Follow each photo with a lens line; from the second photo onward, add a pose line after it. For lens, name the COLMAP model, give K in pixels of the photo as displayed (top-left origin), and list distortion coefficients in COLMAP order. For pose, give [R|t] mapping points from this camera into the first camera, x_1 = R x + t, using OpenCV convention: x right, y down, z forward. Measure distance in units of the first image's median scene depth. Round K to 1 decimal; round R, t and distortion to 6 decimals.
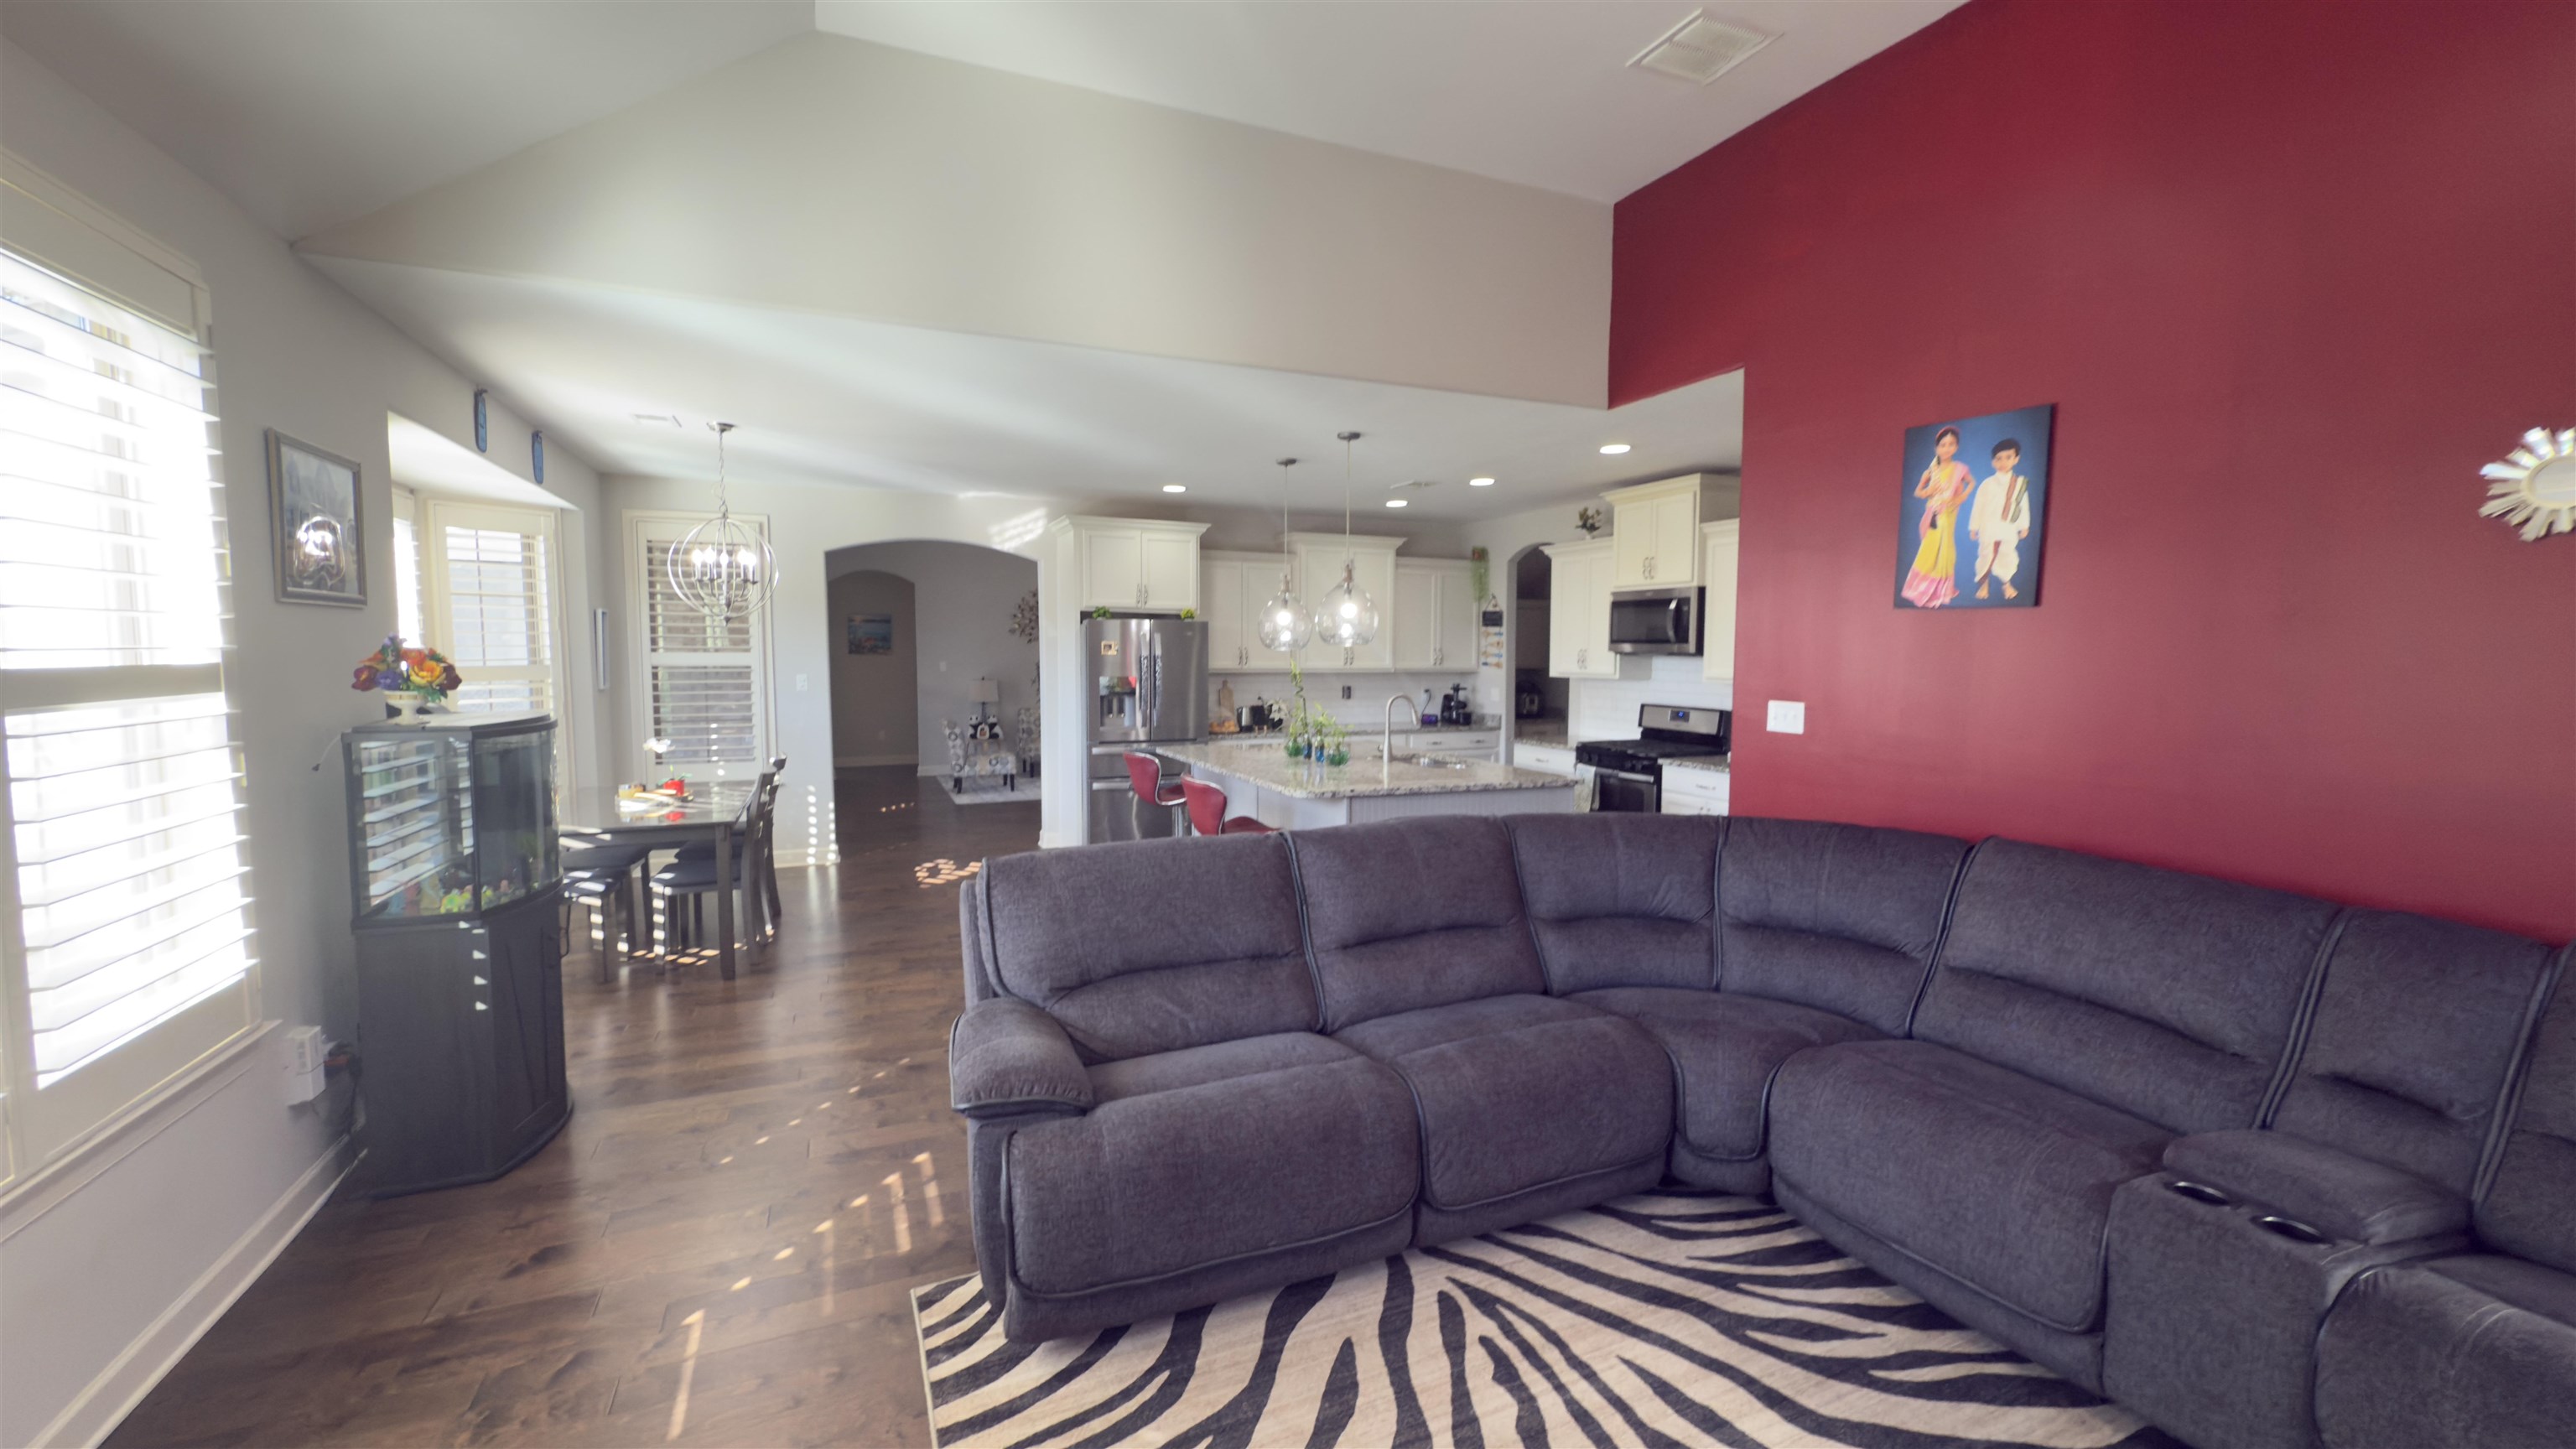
lens RADIAL K [[1023.2, 0, 1299.4], [0, 1023.2, 725.7], [0, 0, 1]] dist [0.004163, 0.000479]
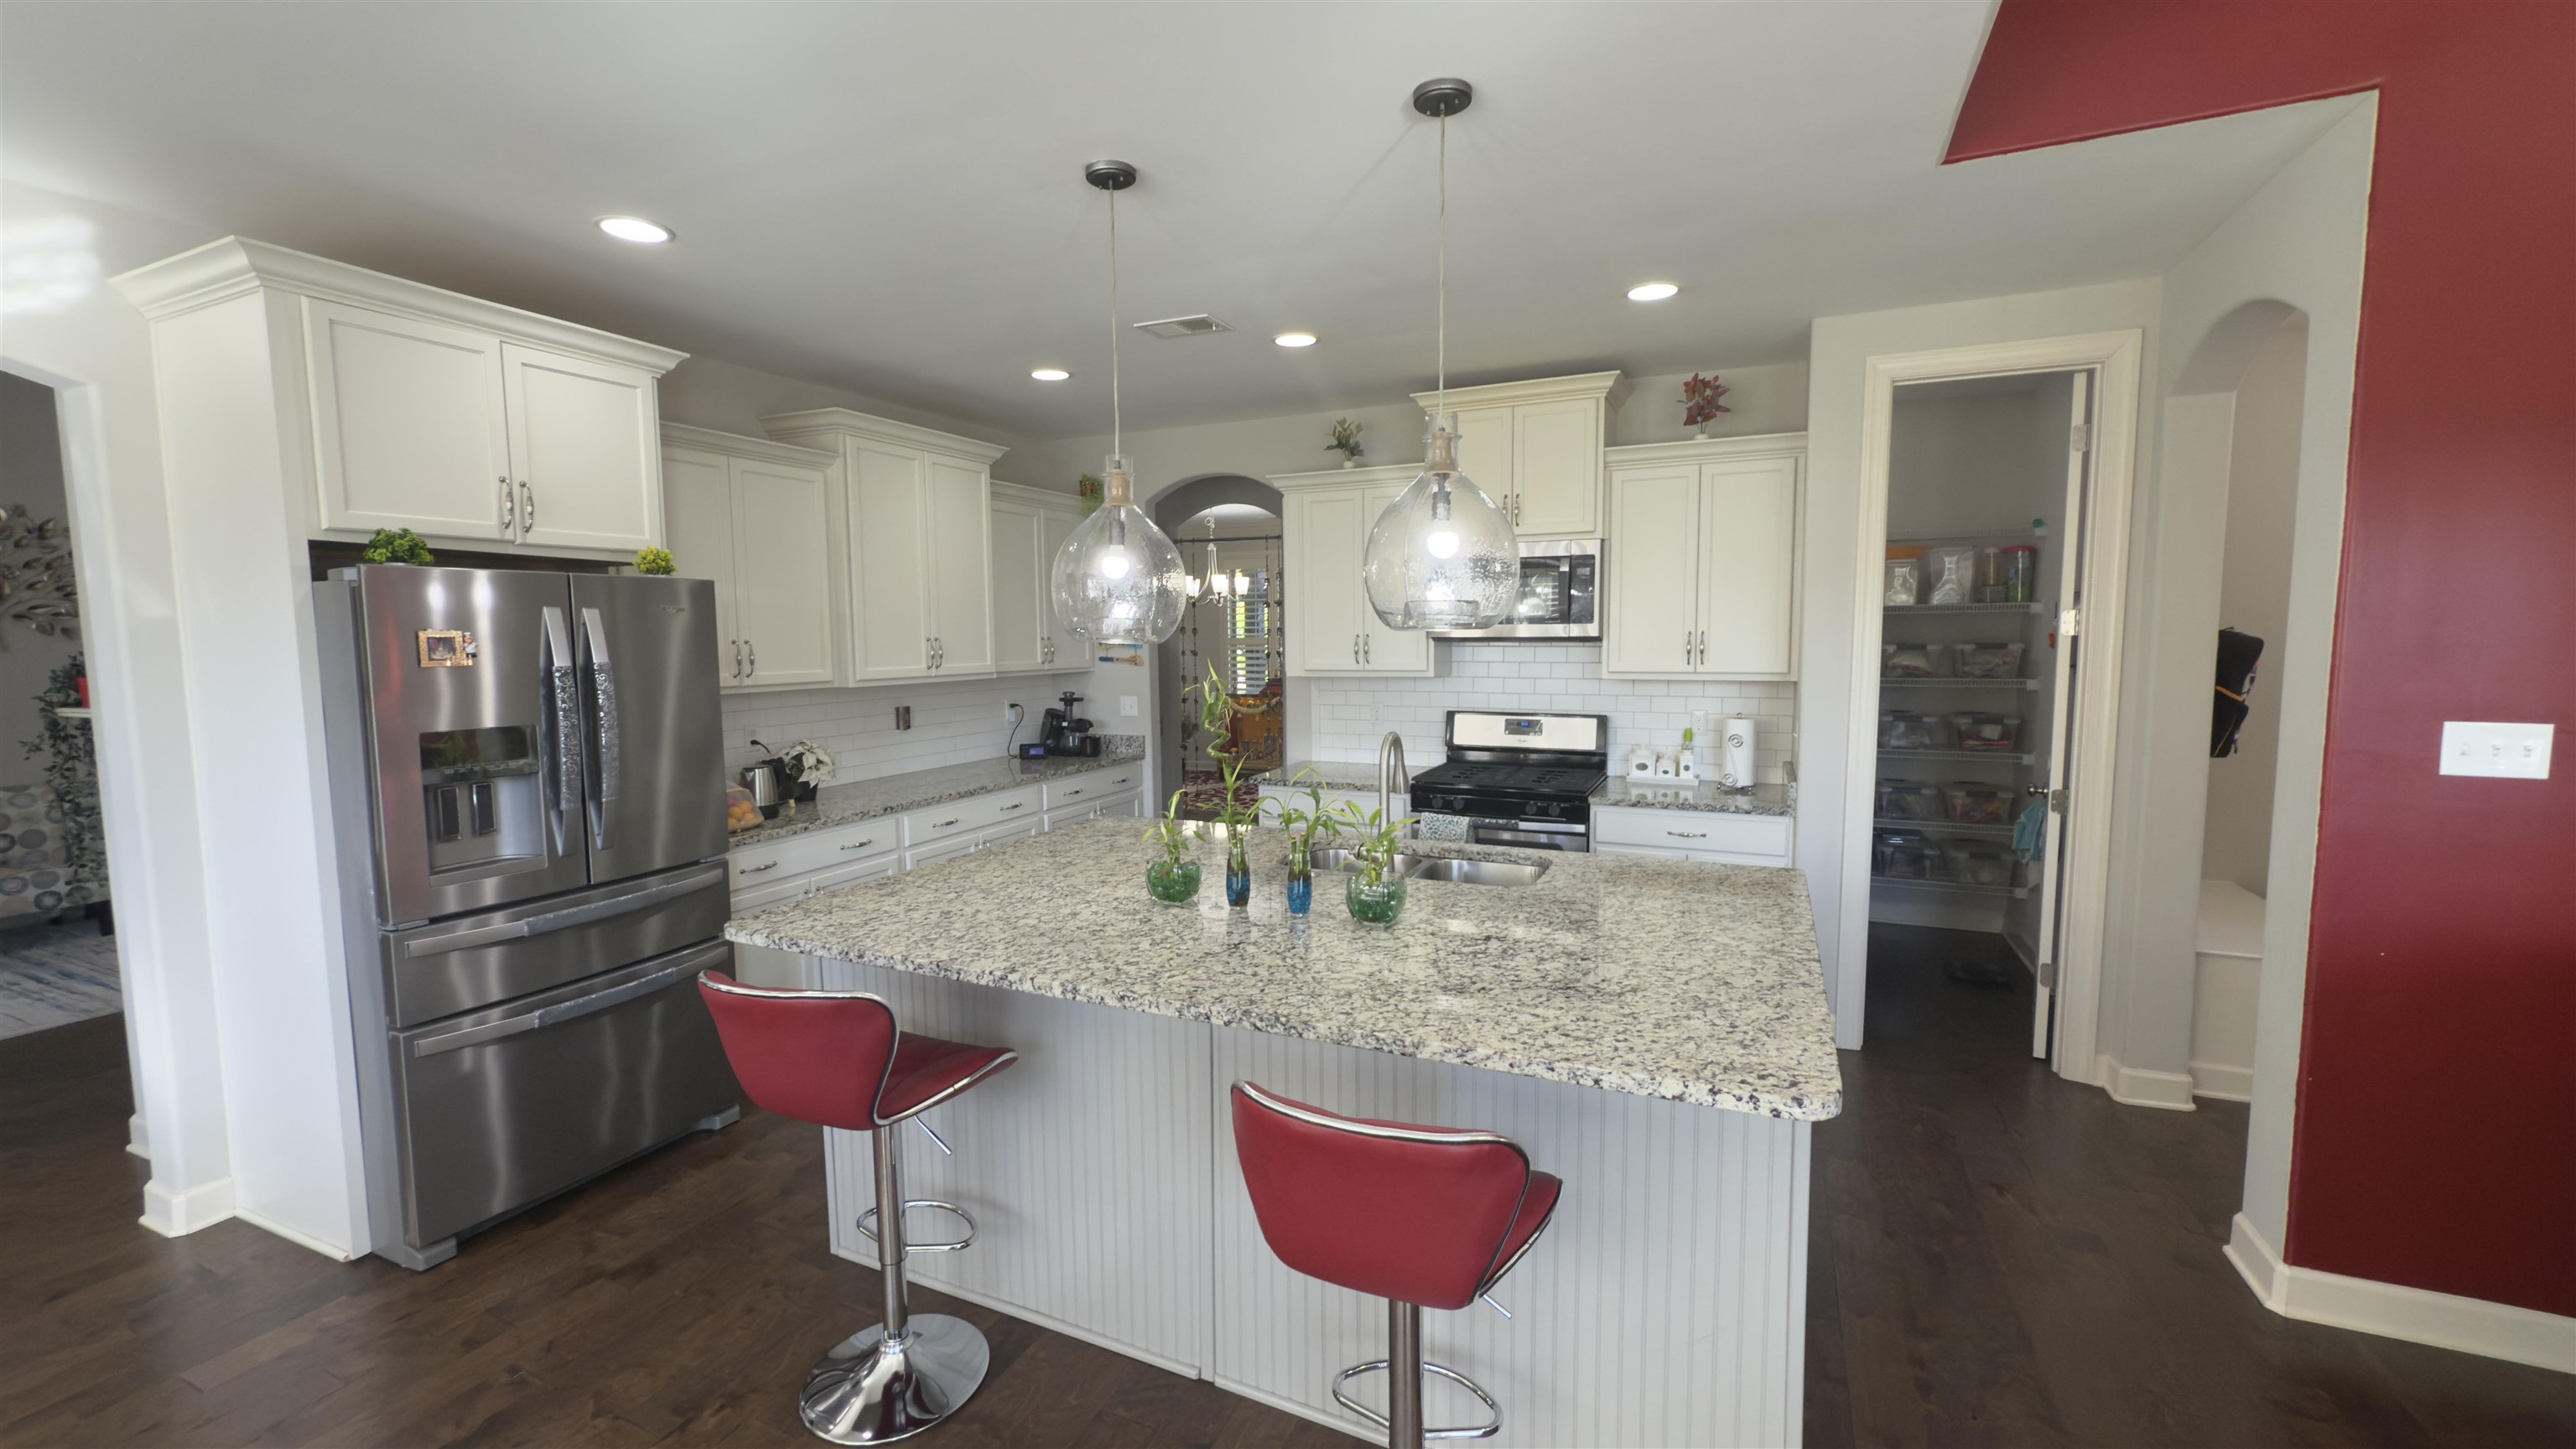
lens RADIAL K [[1023.2, 0, 1274.7], [0, 1023.2, 718.5], [0, 0, 1]] dist [0.004163, 0.000479]
pose [[0.754231, -0.067630, 0.653117, -0.187569], [0.063437, 0.997534, 0.030035, -0.040989], [-0.653538, 0.018779, 0.756661, 0.505941]]
